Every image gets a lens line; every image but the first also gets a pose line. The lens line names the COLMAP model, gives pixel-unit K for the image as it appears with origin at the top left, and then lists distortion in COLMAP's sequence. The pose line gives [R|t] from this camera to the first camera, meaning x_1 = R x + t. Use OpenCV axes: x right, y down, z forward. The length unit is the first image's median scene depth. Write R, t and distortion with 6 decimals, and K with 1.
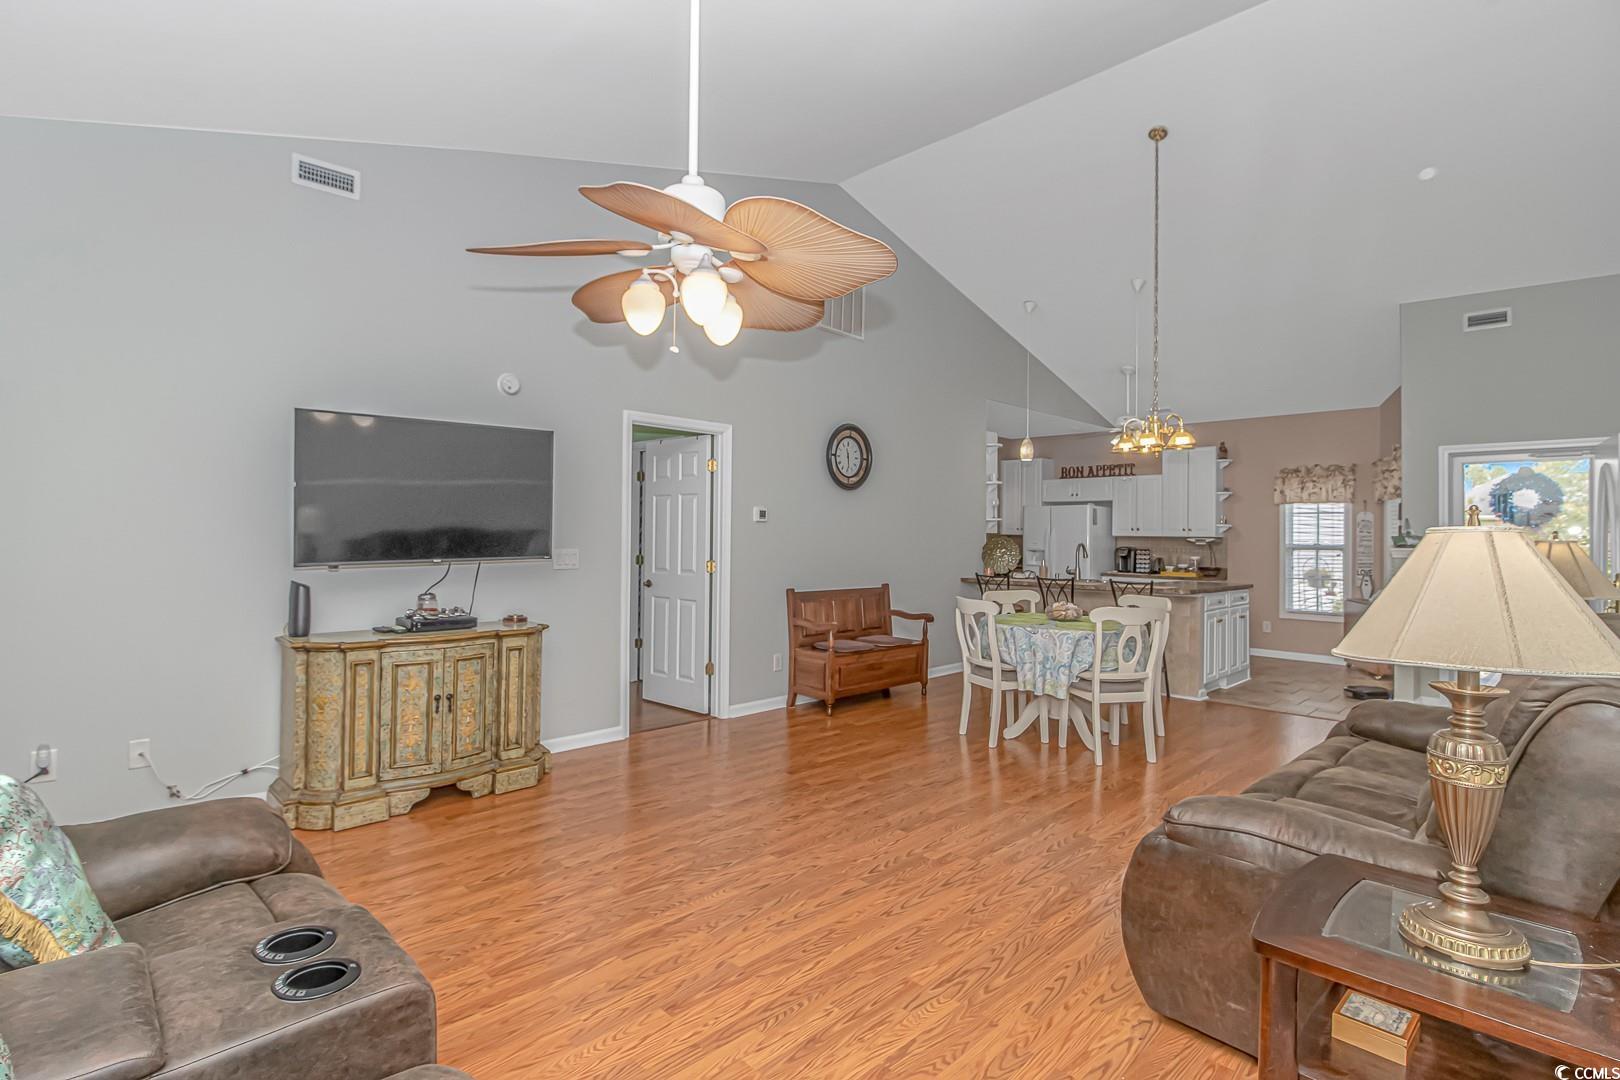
lens RADIAL K [[755.7, 0, 792.3], [0, 755.7, 515.4], [0, 0, 1]] dist [-0.013750, -0.005033]
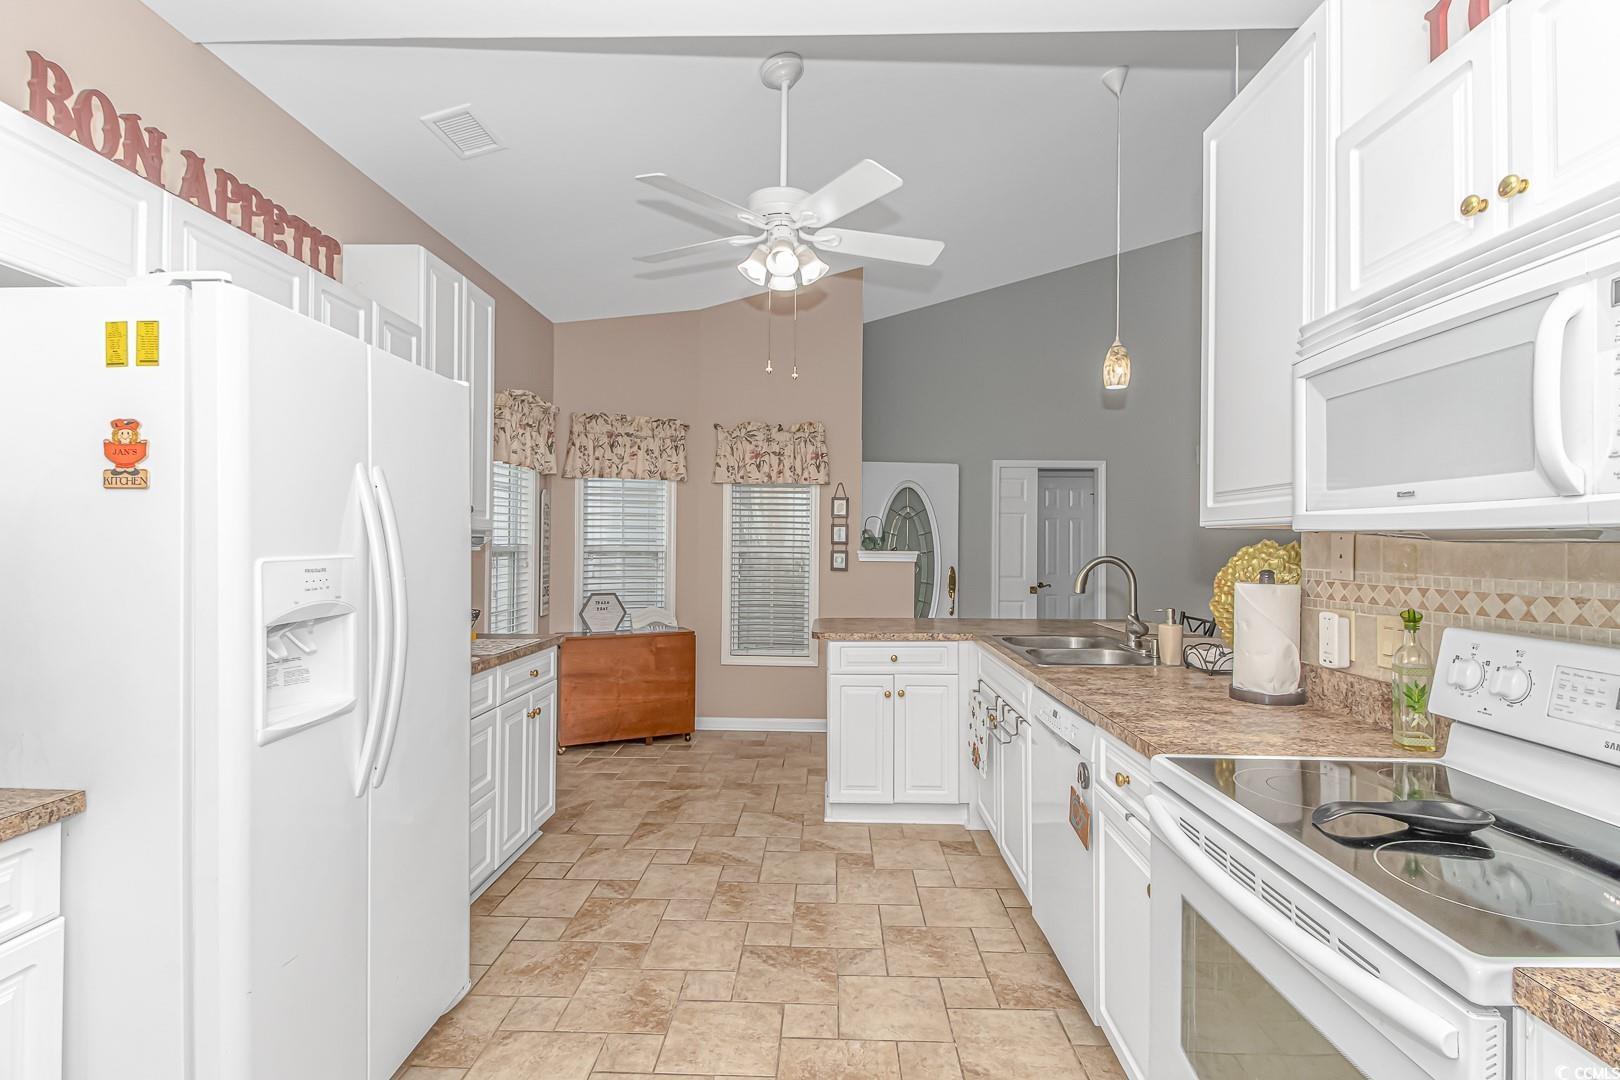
lens RADIAL K [[755.7, 0, 810.3], [0, 755.7, 541.0], [0, 0, 1]] dist [-0.013750, -0.005033]
pose [[-0.704070, -0.011447, 0.710038, 0.196017], [-0.038600, 0.999009, -0.022170, 0.044173], [-0.709081, -0.043016, -0.703814, 1.354534]]
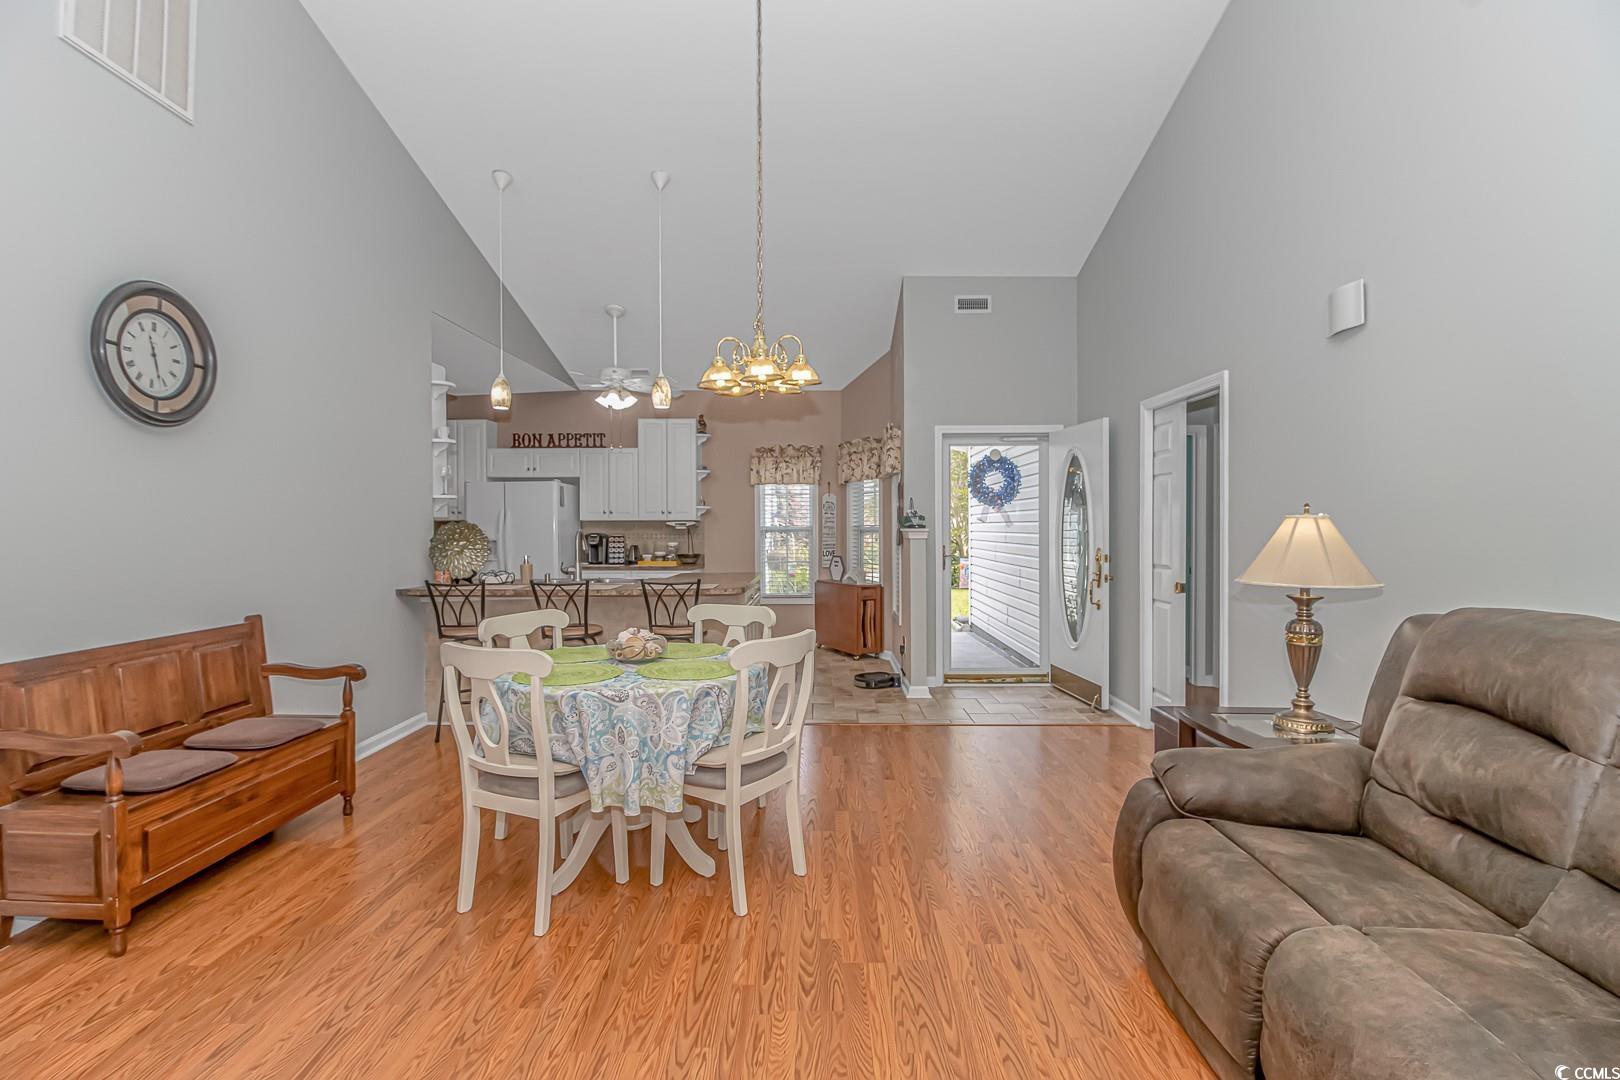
lens RADIAL K [[755.7, 0, 814.9], [0, 755.7, 534.3], [0, 0, 1]] dist [-0.013750, -0.005033]
pose [[0.698969, -0.024112, 0.714745, 0.023341], [-0.005882, 0.999204, 0.039460, 0.010697], [-0.715128, -0.031786, 0.698271, 0.318096]]
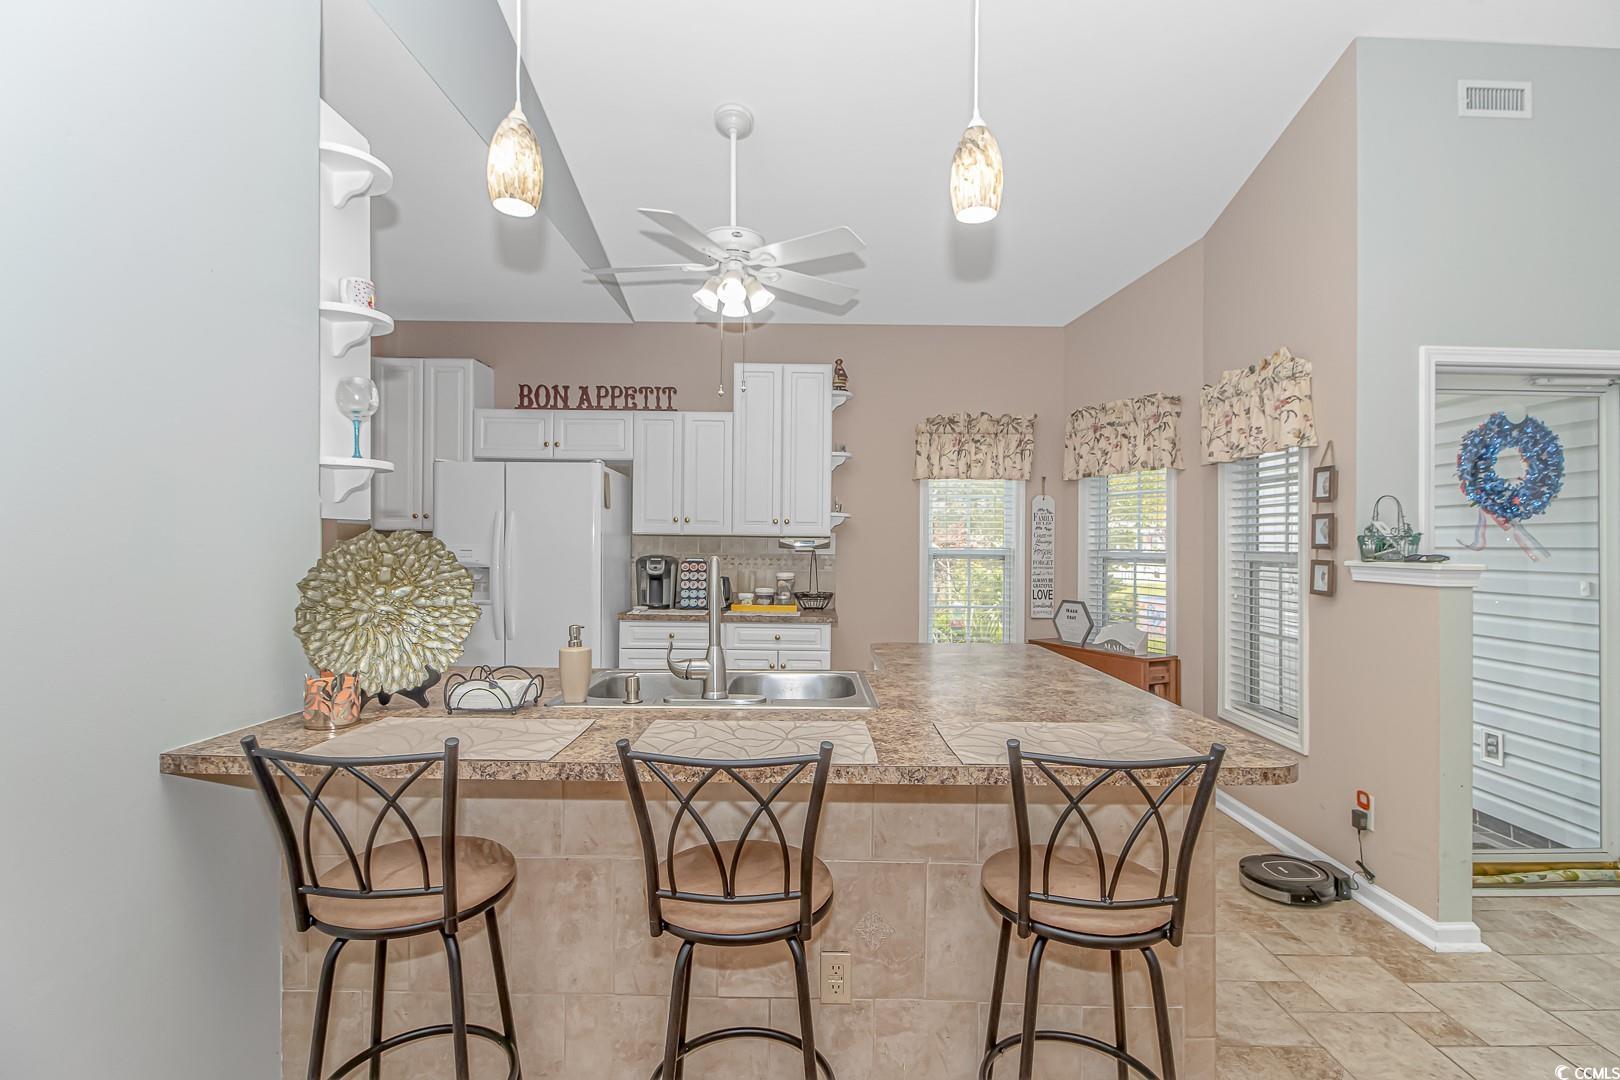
lens RADIAL K [[755.7, 0, 811.3], [0, 755.7, 554.6], [0, 0, 1]] dist [-0.013750, -0.005033]
pose [[0.692684, -0.015279, 0.721080, 0.201441], [-0.022676, 0.998820, 0.042947, 0.022257], [-0.720885, -0.046100, 0.691520, 0.752267]]
